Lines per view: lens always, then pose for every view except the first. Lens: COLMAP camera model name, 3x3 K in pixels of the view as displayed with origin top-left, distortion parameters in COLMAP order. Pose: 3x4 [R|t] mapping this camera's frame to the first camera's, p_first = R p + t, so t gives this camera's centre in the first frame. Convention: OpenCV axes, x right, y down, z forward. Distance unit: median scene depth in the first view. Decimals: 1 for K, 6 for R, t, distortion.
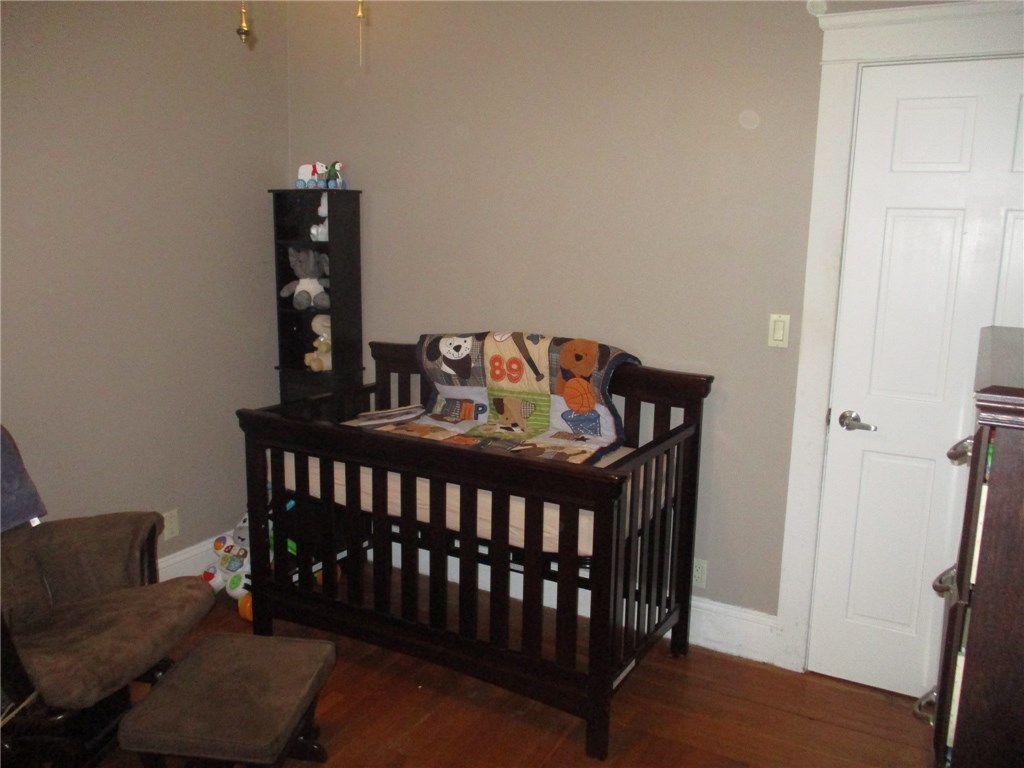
lens RADIAL K [[865.5, 0, 509.2], [0, 865.5, 385.9], [0, 0, 1]] dist [-0.023715, 0.019319]
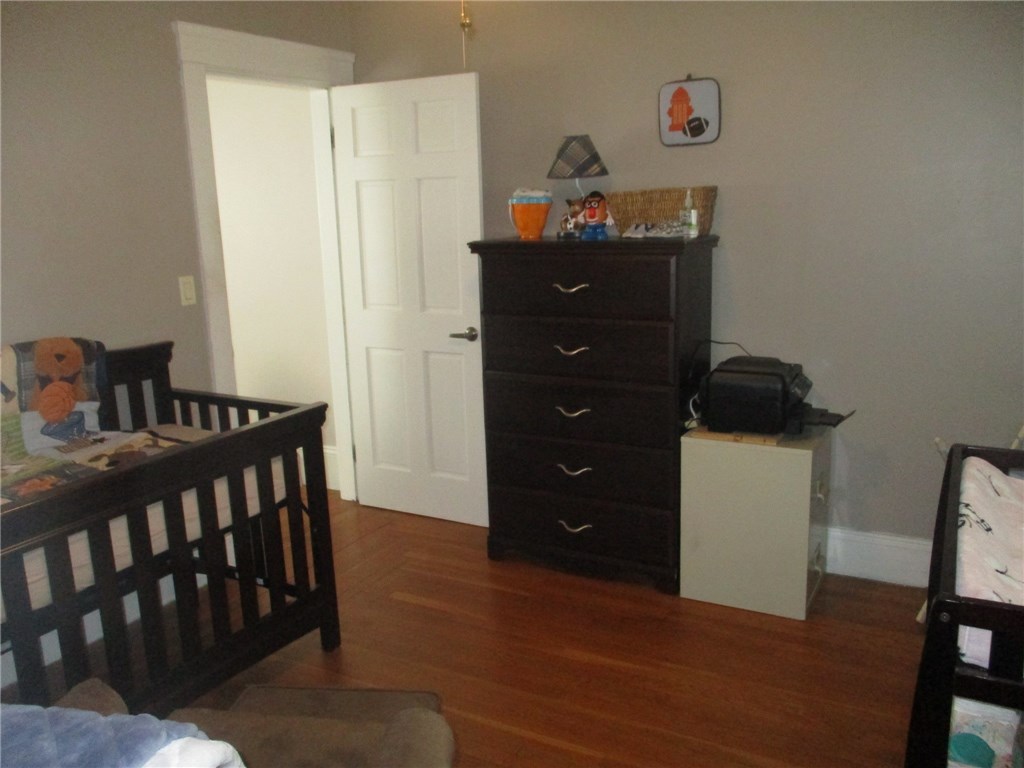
lens RADIAL K [[865.5, 0, 509.5], [0, 865.5, 383.1], [0, 0, 1]] dist [-0.023715, 0.019319]
pose [[0.000170, -0.230168, 0.973151, -0.807065], [0.220908, 0.949118, 0.224445, -0.107264], [-0.975295, 0.214939, 0.051007, 0.526803]]
